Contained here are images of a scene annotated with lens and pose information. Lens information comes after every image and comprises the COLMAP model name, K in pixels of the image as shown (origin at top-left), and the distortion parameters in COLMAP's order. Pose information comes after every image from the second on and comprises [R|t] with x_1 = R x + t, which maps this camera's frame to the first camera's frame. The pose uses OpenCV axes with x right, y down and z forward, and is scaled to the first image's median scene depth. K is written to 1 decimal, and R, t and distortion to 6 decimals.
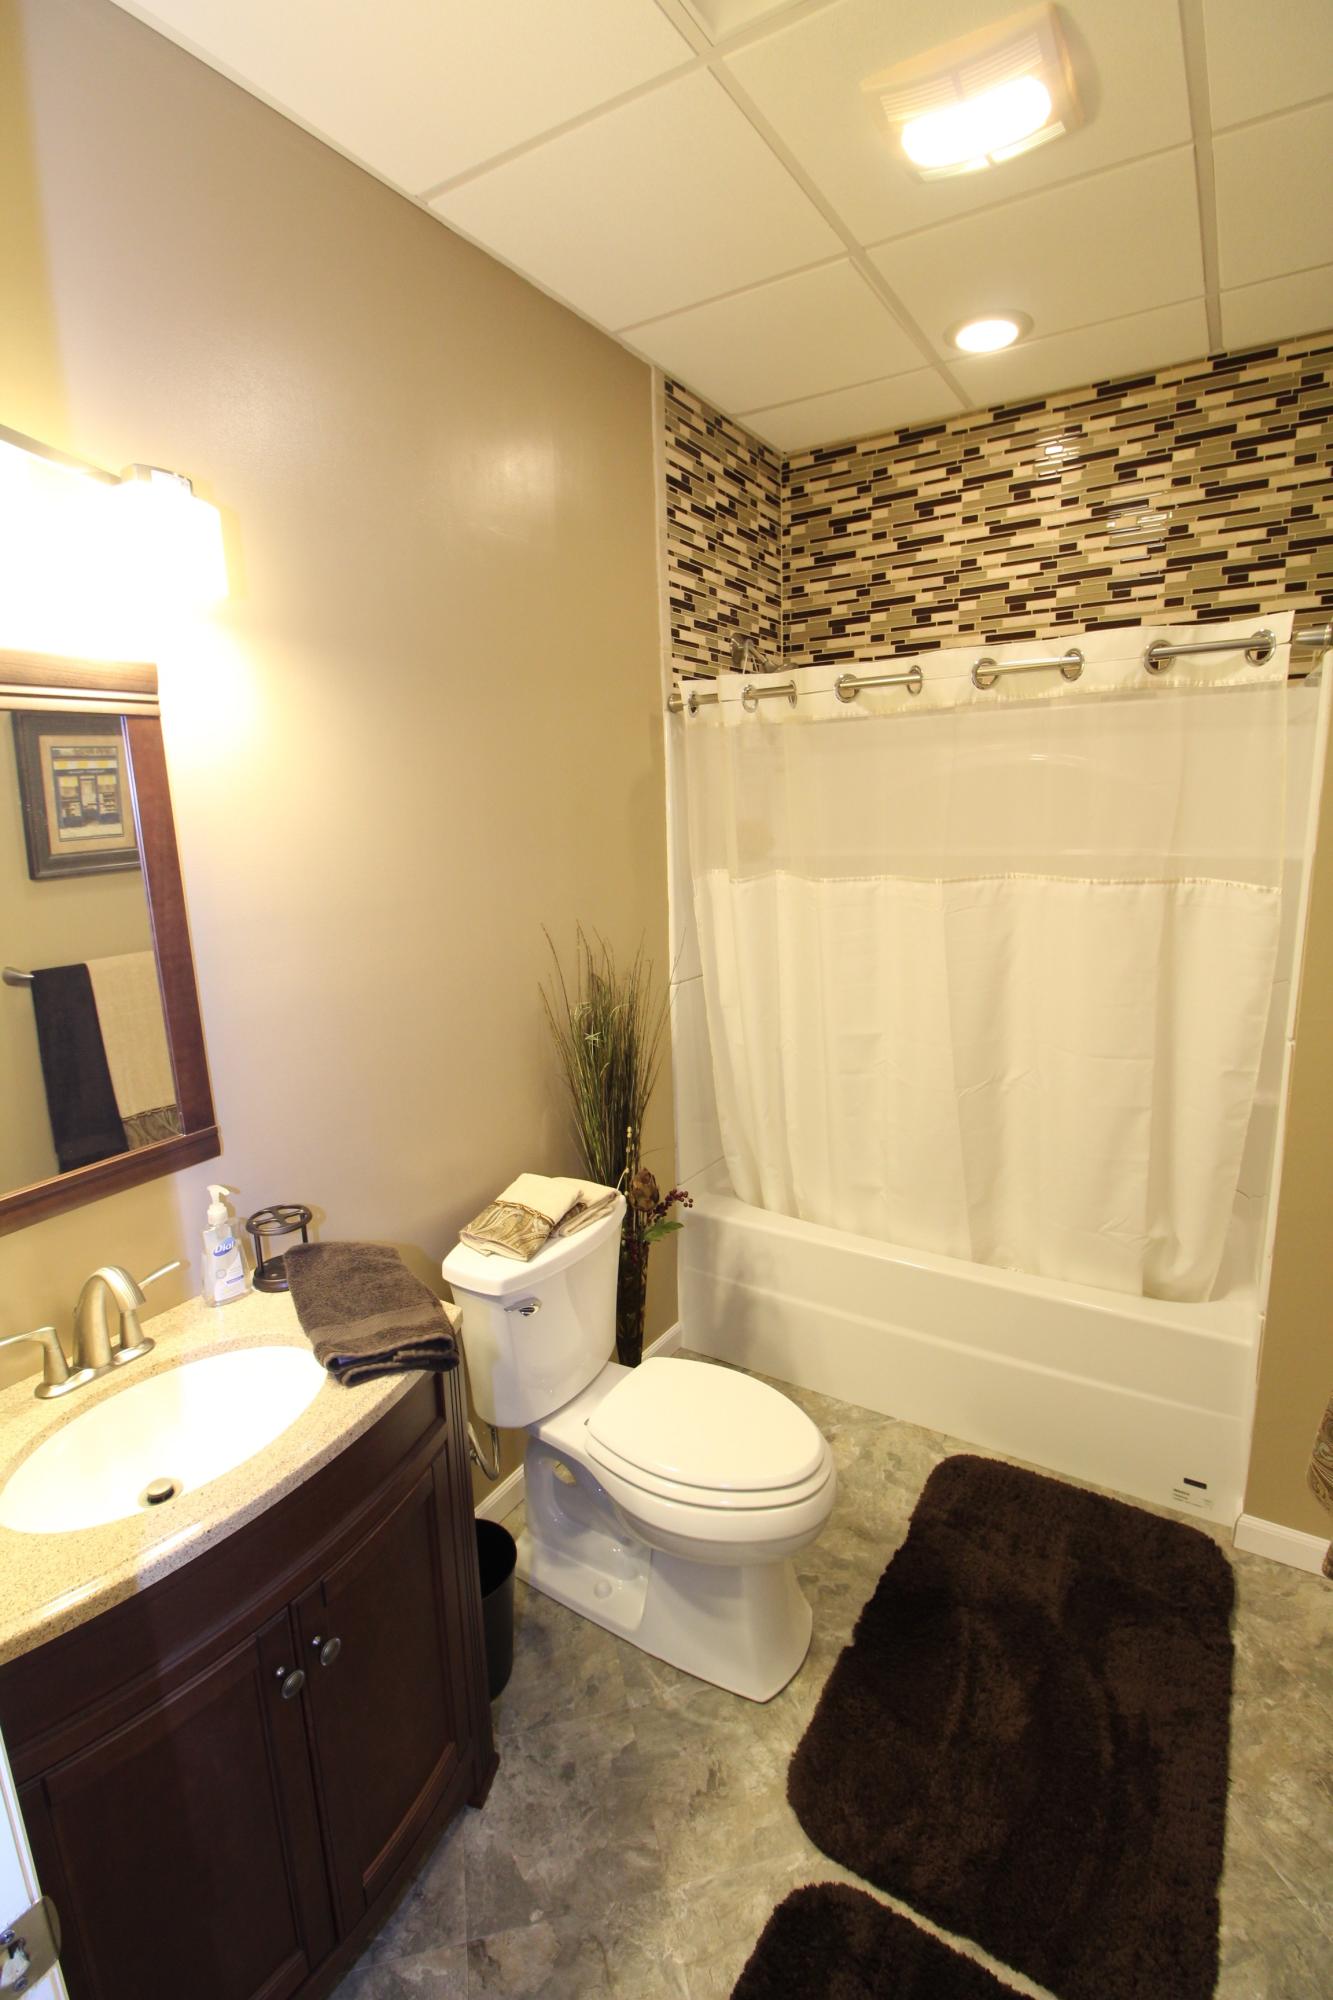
lens RADIAL K [[933.2, 0, 655.7], [0, 933.2, 993.1], [0, 0, 1]] dist [-0.003405, -0.011286]
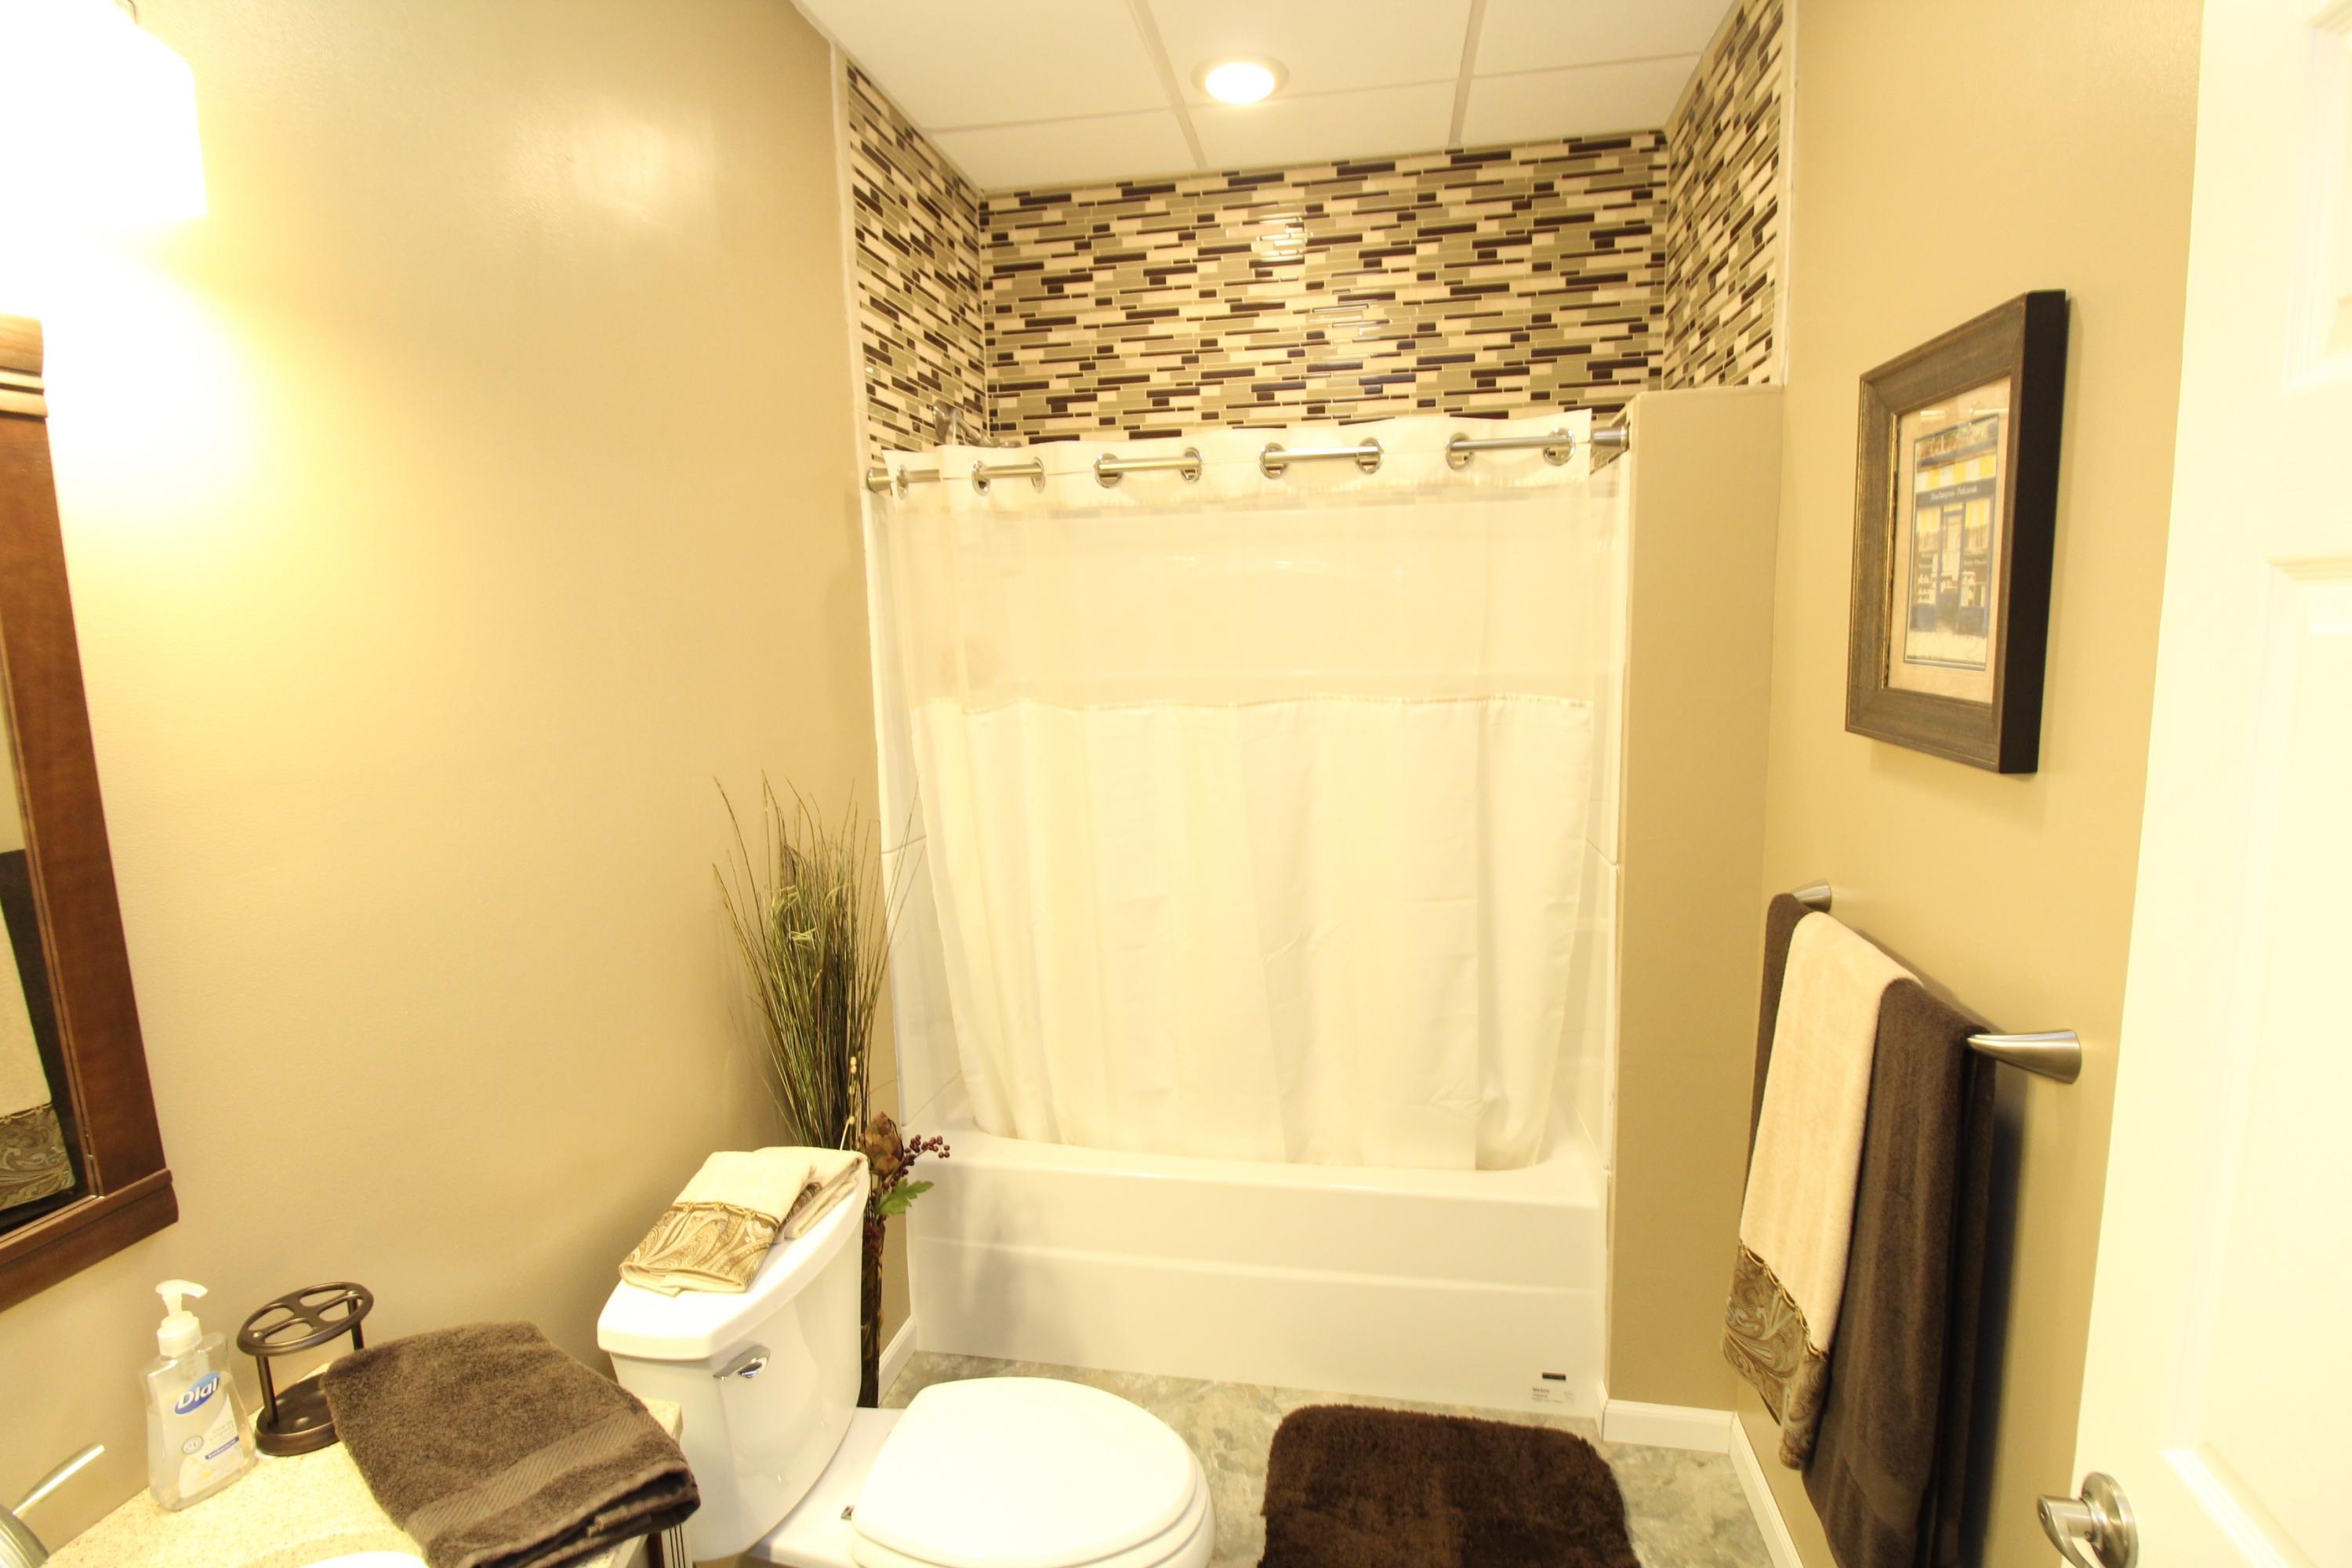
lens RADIAL K [[1097.5, 0, 1196.3], [0, 1097.5, 770.8], [0, 0, 1]] dist [-0.003405, -0.011286]
pose [[0.924389, -0.043286, 0.378987, -0.097236], [0.071476, 0.995598, -0.060627, -0.004950], [-0.374694, 0.083132, 0.923414, 0.116603]]
